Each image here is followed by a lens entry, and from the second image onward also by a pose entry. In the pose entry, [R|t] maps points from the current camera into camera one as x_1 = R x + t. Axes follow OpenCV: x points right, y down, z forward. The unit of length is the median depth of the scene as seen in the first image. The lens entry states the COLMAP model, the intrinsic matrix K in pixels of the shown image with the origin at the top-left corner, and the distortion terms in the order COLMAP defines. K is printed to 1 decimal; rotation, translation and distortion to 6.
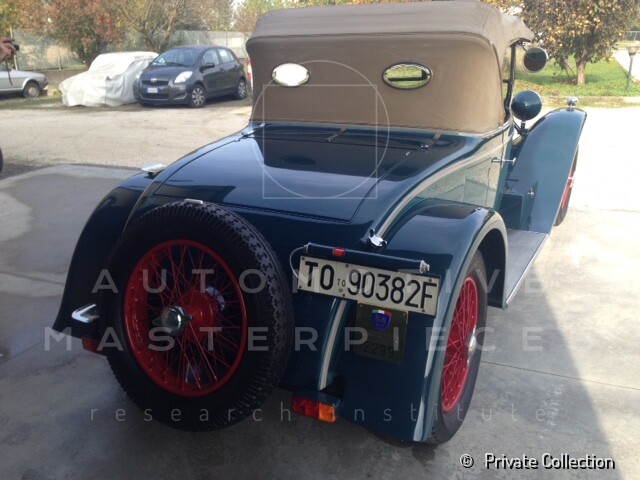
lens RADIAL K [[590.0, 0, 320.2], [0, 590.0, 242.0], [0, 0, 1]] dist [0.131798, -0.268150]
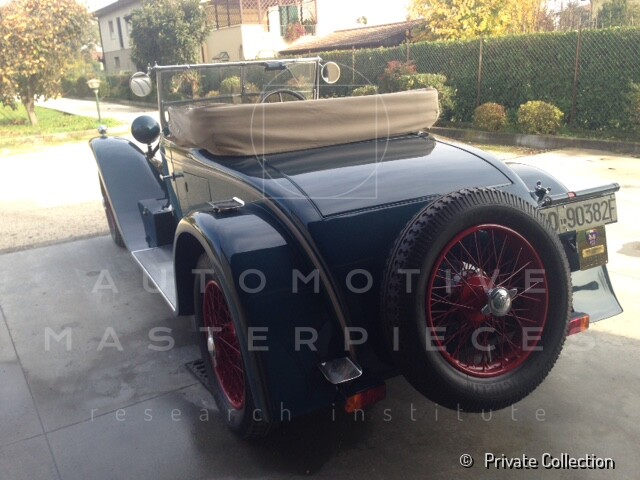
lens RADIAL K [[585.9, 0, 319.9], [0, 585.9, 243.6], [0, 0, 1]] dist [0.141073, -0.273420]
pose [[0.570537, -0.252195, 0.781591, -1.035513], [0.302293, 0.949358, 0.085665, -0.124824], [-0.763614, 0.187394, 0.617881, 0.506955]]
